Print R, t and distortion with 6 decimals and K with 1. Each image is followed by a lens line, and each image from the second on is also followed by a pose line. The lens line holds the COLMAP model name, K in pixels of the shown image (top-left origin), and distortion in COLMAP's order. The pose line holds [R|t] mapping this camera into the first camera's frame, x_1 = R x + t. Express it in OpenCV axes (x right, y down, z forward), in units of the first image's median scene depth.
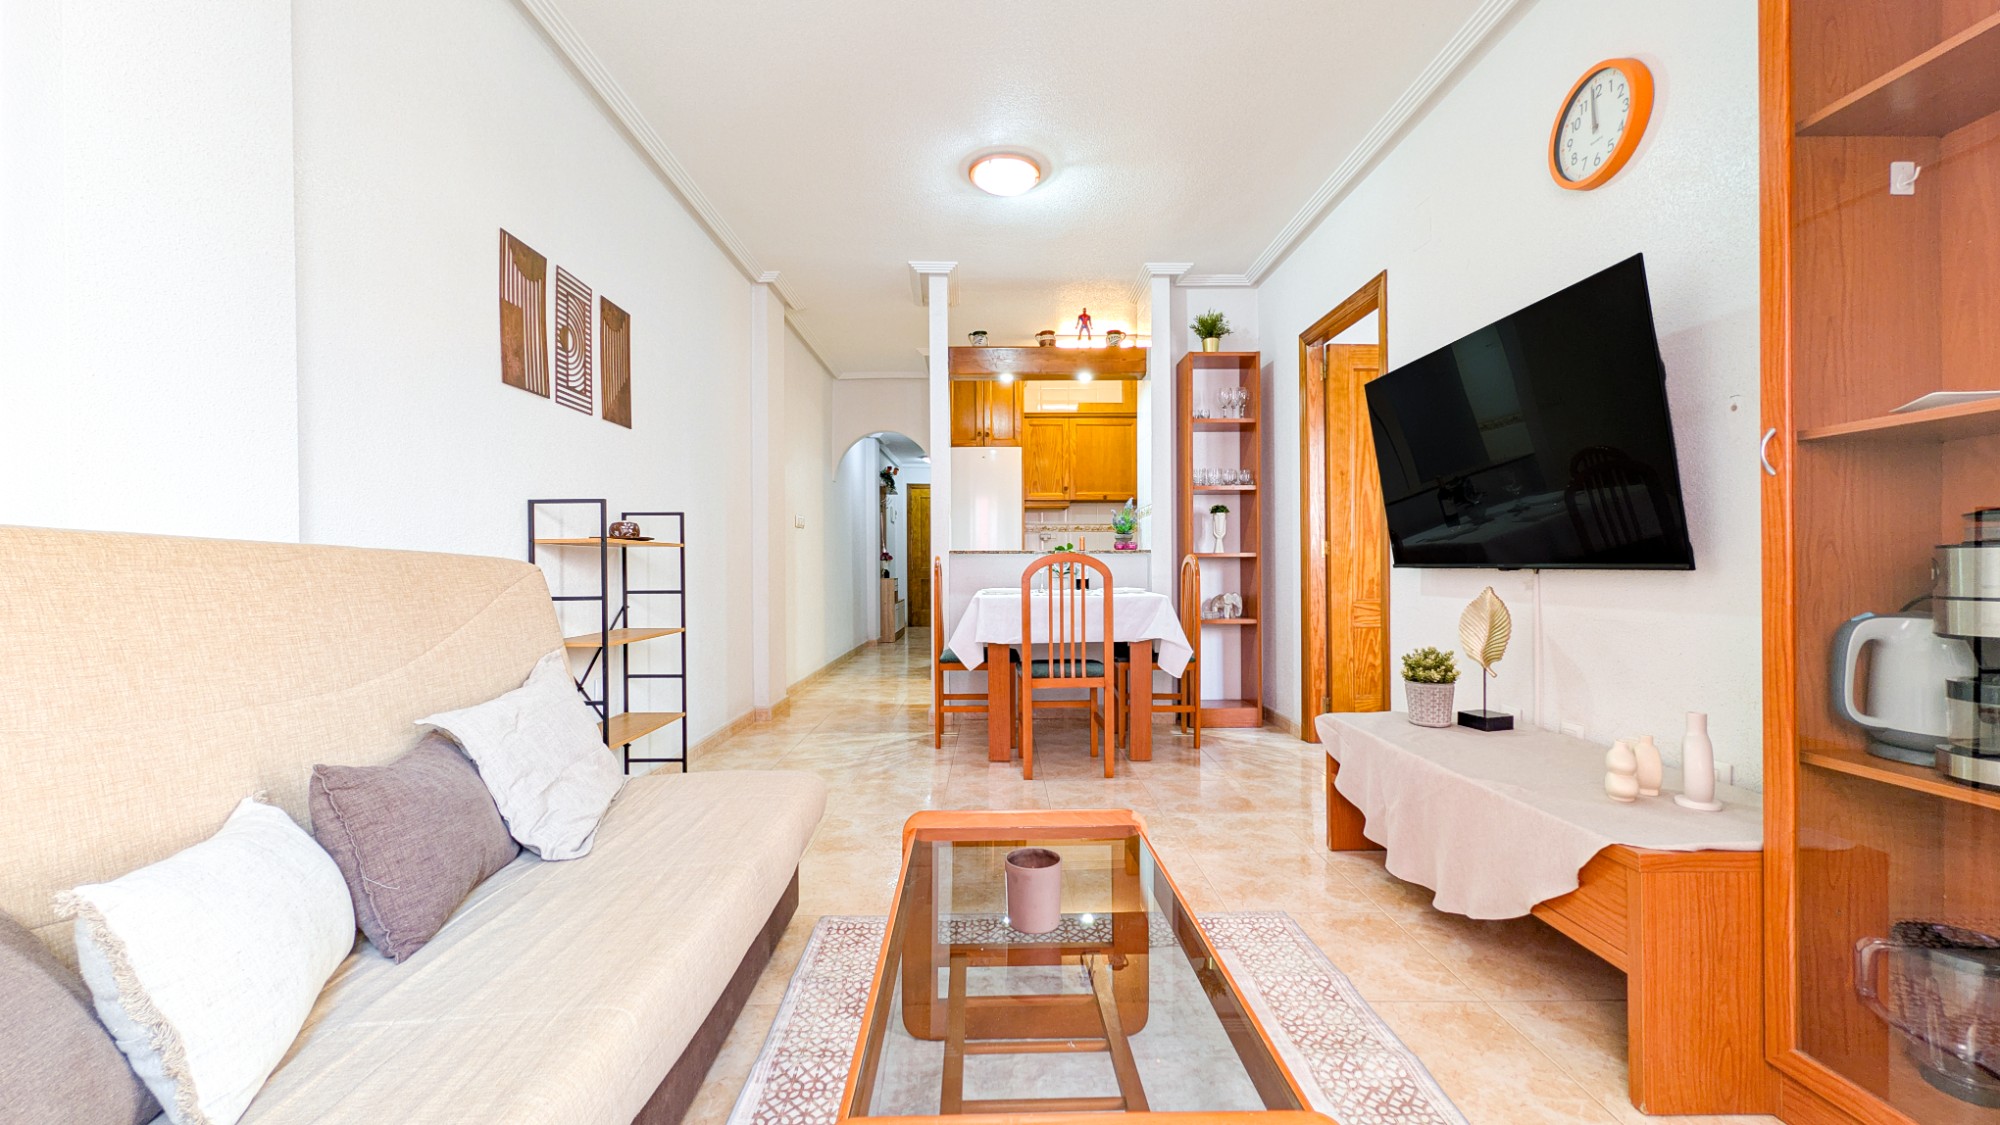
lens RADIAL K [[761.0, 0, 998.3], [0, 761.0, 566.5], [0, 0, 1]] dist [-0.000522, 0.000055]
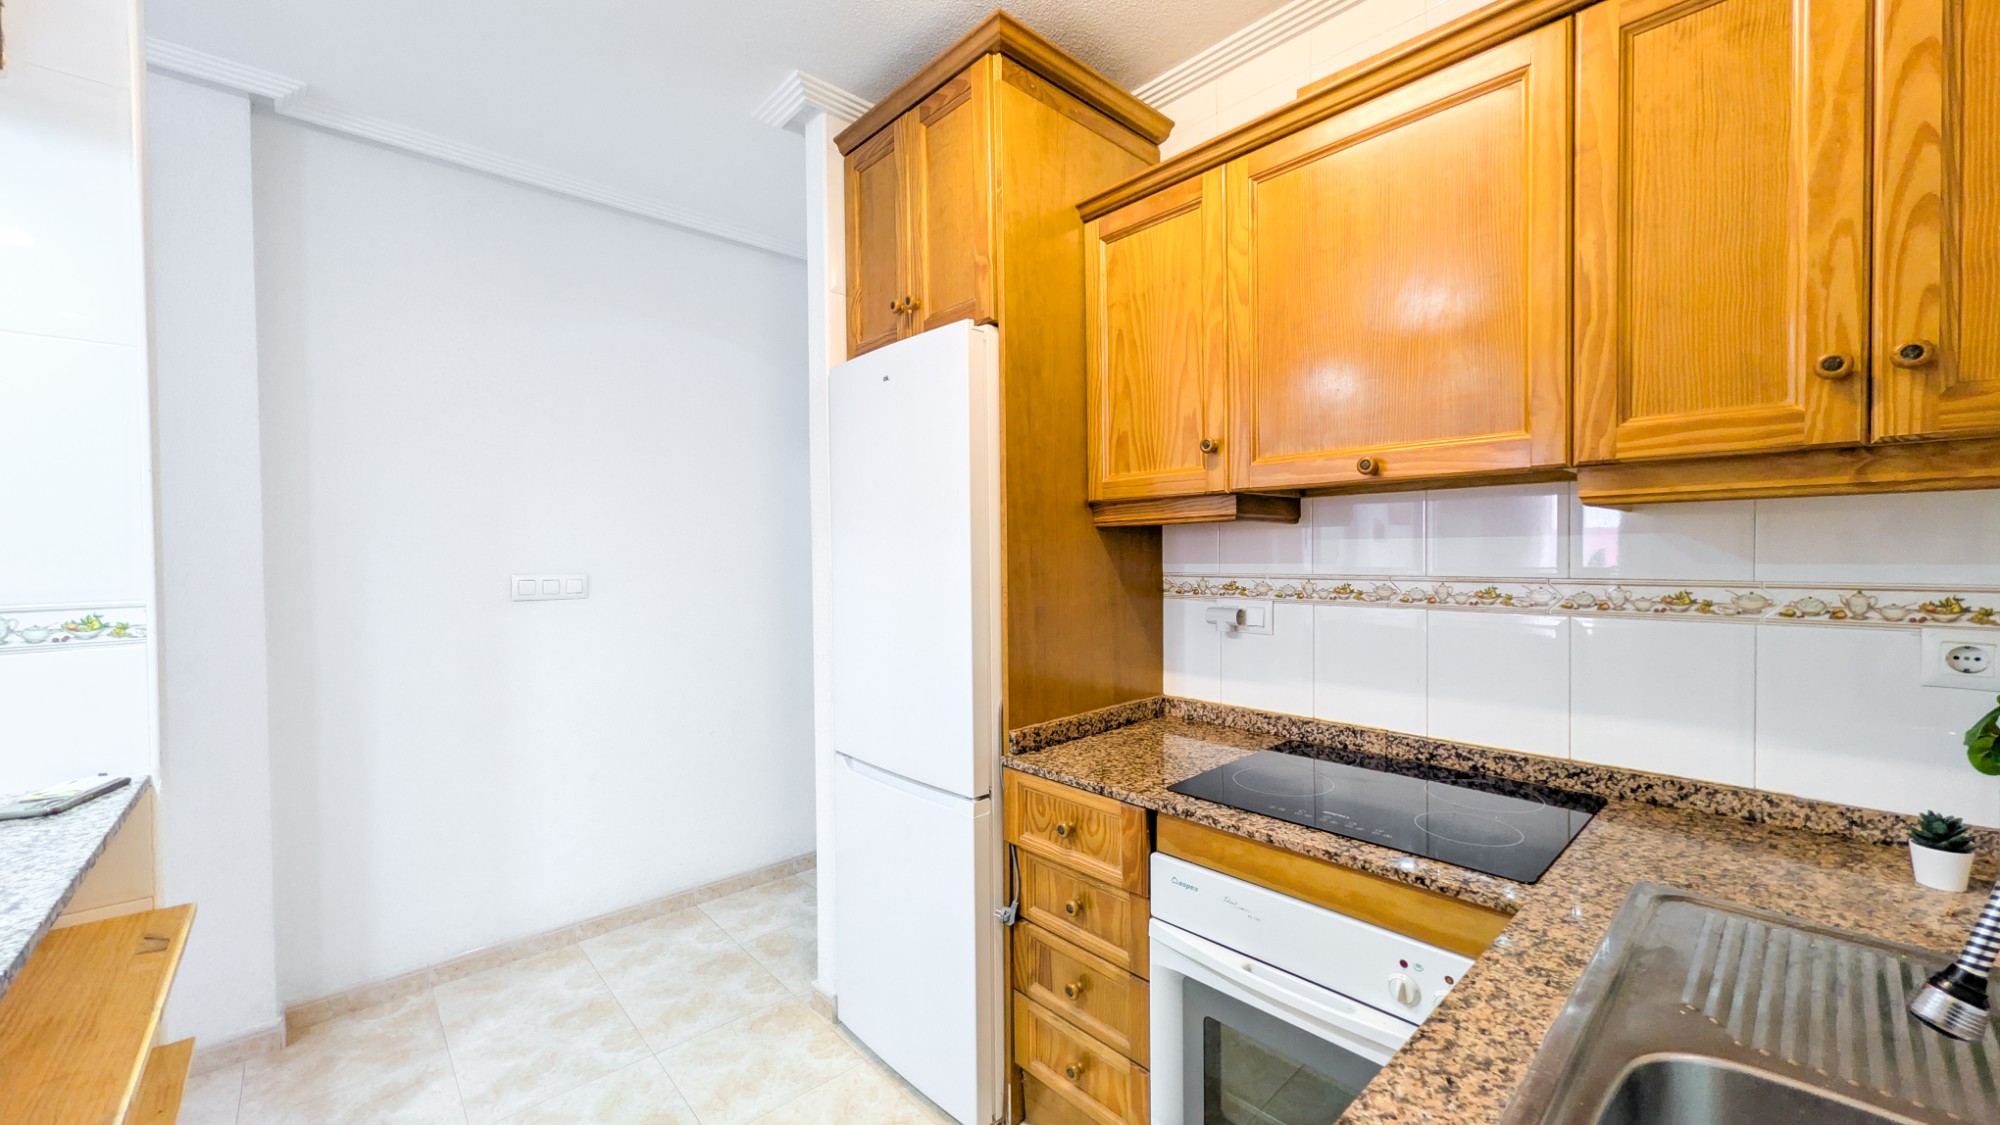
lens RADIAL K [[761.0, 0, 998.3], [0, 761.0, 566.5], [0, 0, 1]] dist [-0.000522, 0.000055]
pose [[0.662063, 0.012980, -0.749336, 0.458850], [0.003965, 0.999775, 0.020822, -0.134896], [0.749438, -0.016757, 0.661862, 1.544727]]
